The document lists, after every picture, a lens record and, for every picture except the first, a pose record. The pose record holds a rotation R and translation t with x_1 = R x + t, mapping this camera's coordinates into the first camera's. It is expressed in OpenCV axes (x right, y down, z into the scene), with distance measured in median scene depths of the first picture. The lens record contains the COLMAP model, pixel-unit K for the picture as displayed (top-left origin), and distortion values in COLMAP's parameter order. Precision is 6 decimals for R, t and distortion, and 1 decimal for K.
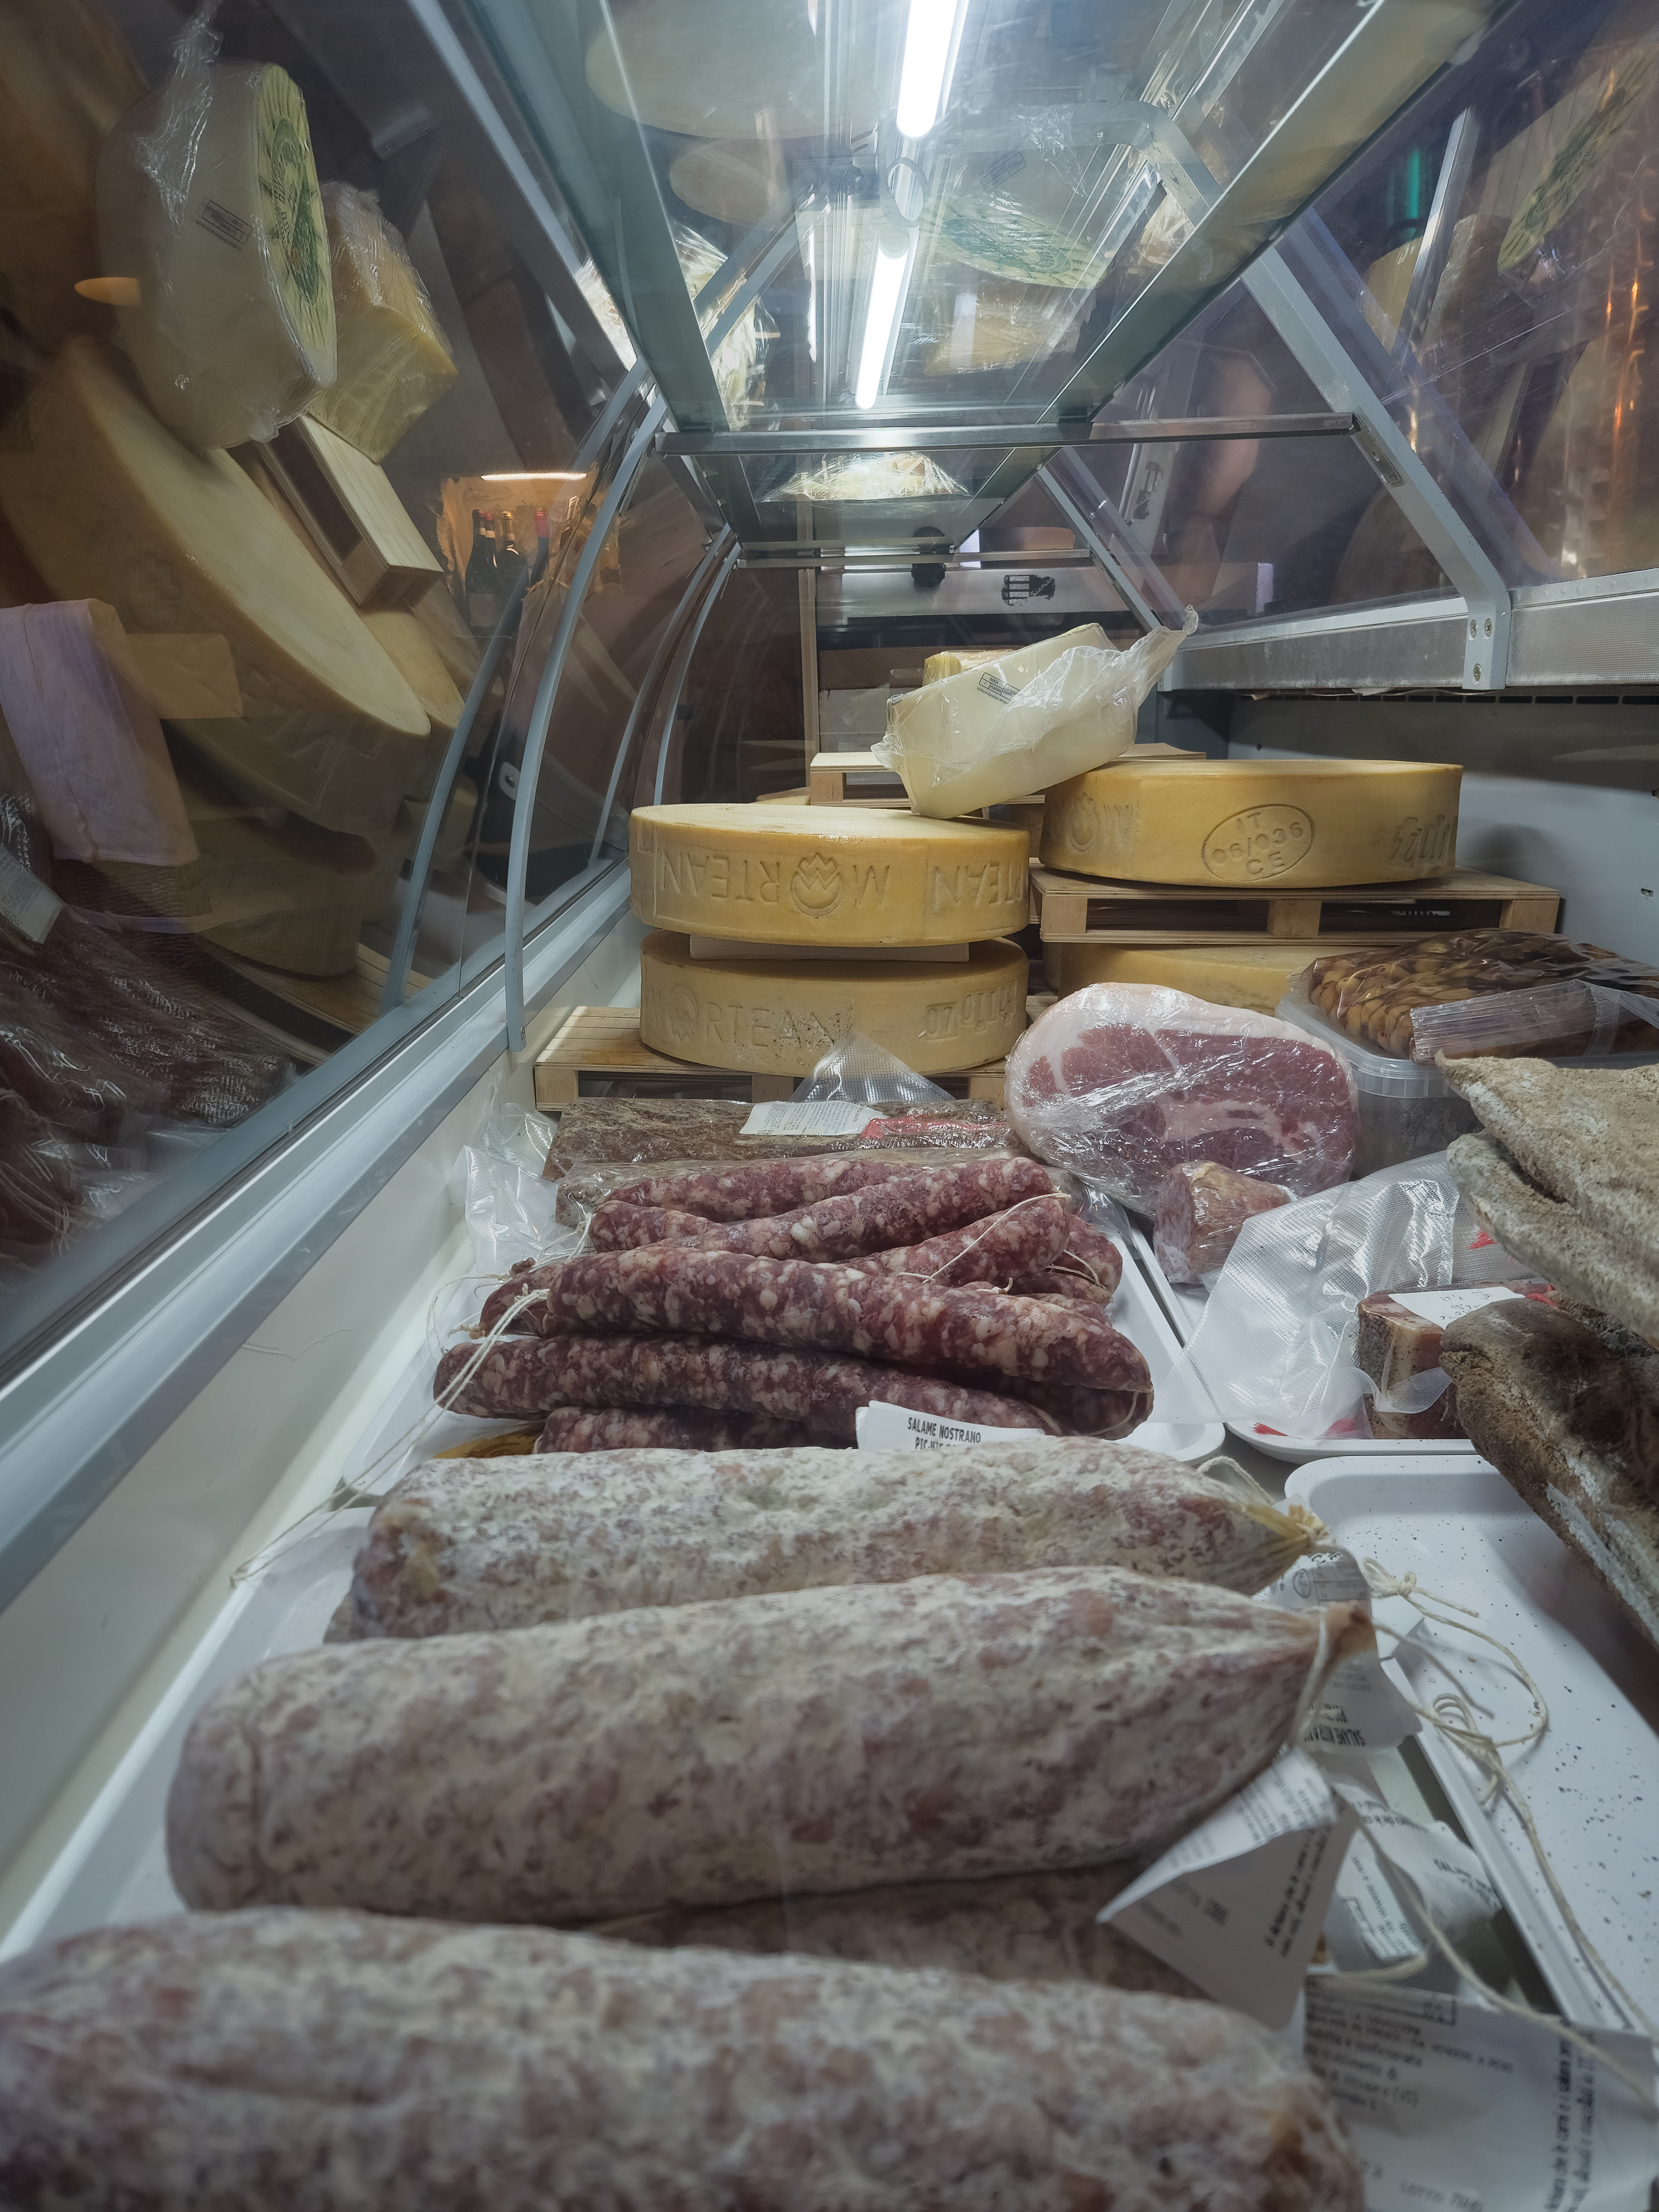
lens RADIAL K [[1501.6, 0, 827.0], [0, 1501.6, 1098.7], [0, 0, 1]] dist [0.051030, 0.000674]
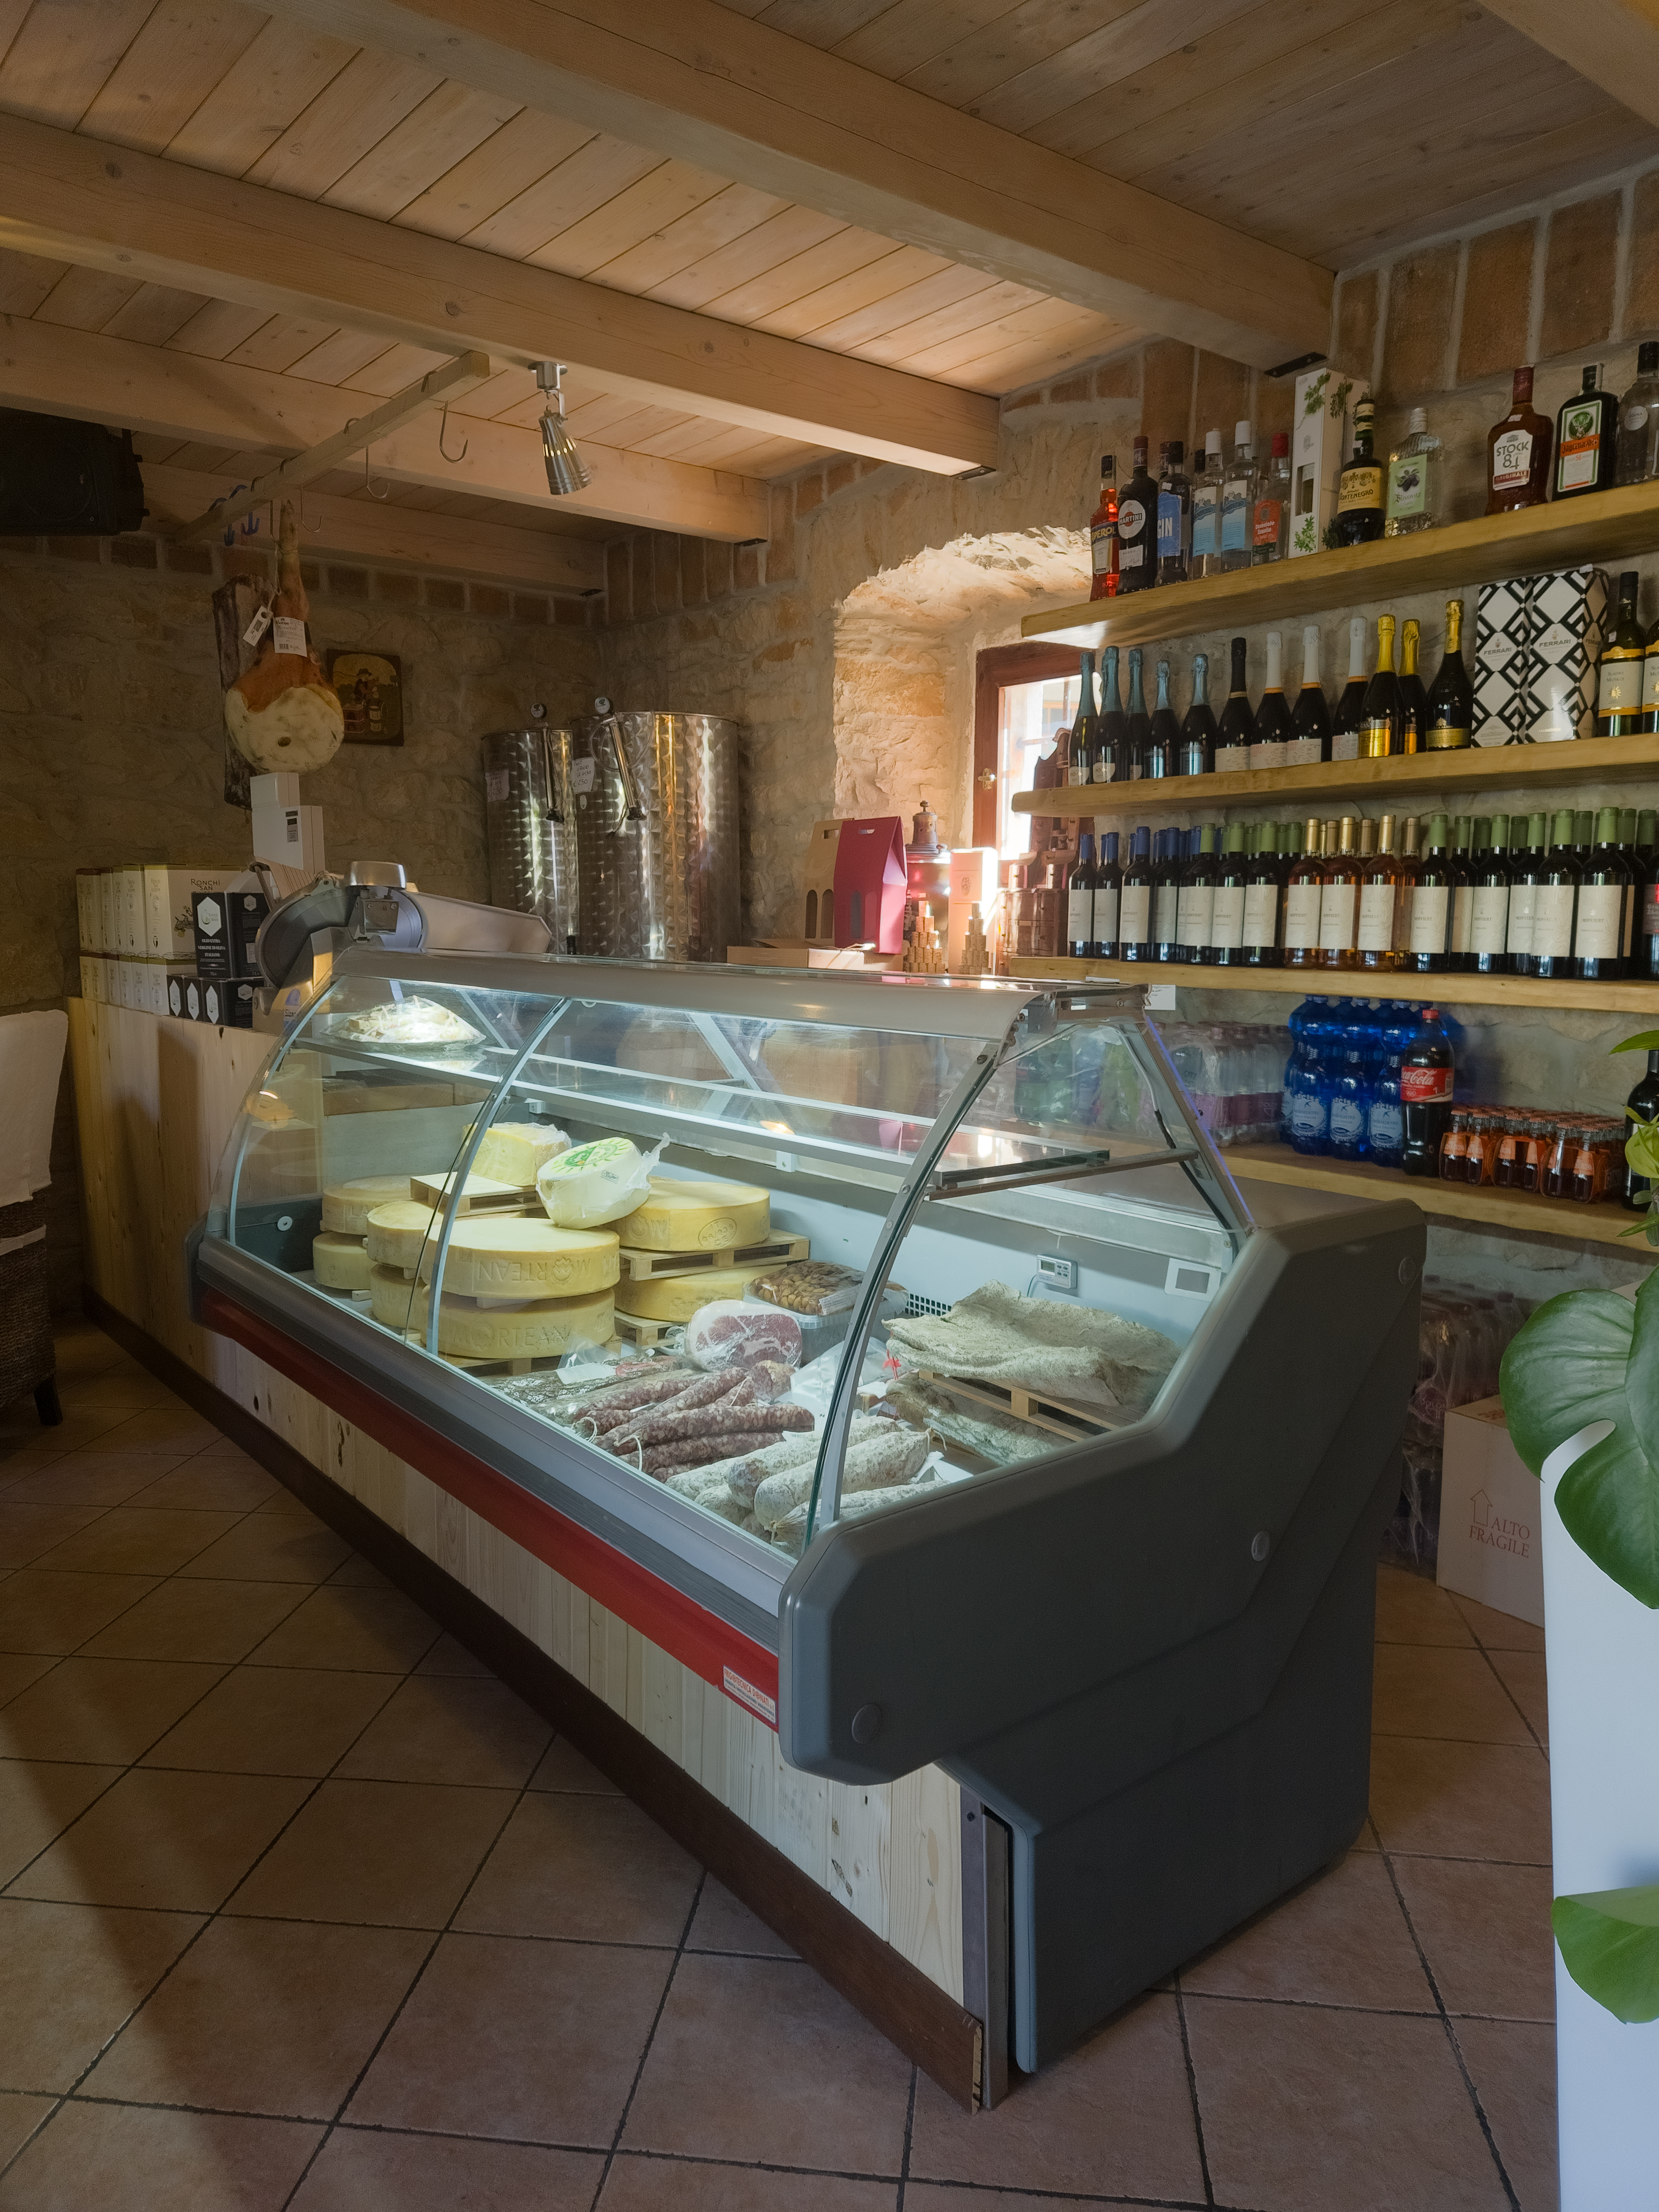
lens RADIAL K [[1501.6, 0, 830.7], [0, 1501.6, 1109.9], [0, 0, 1]] dist [0.051030, 0.000674]
pose [[0.781427, -0.050429, 0.621956, -1.384045], [0.133955, 0.987048, -0.088271, -0.157402], [-0.609449, 0.152291, 0.778061, -1.355044]]
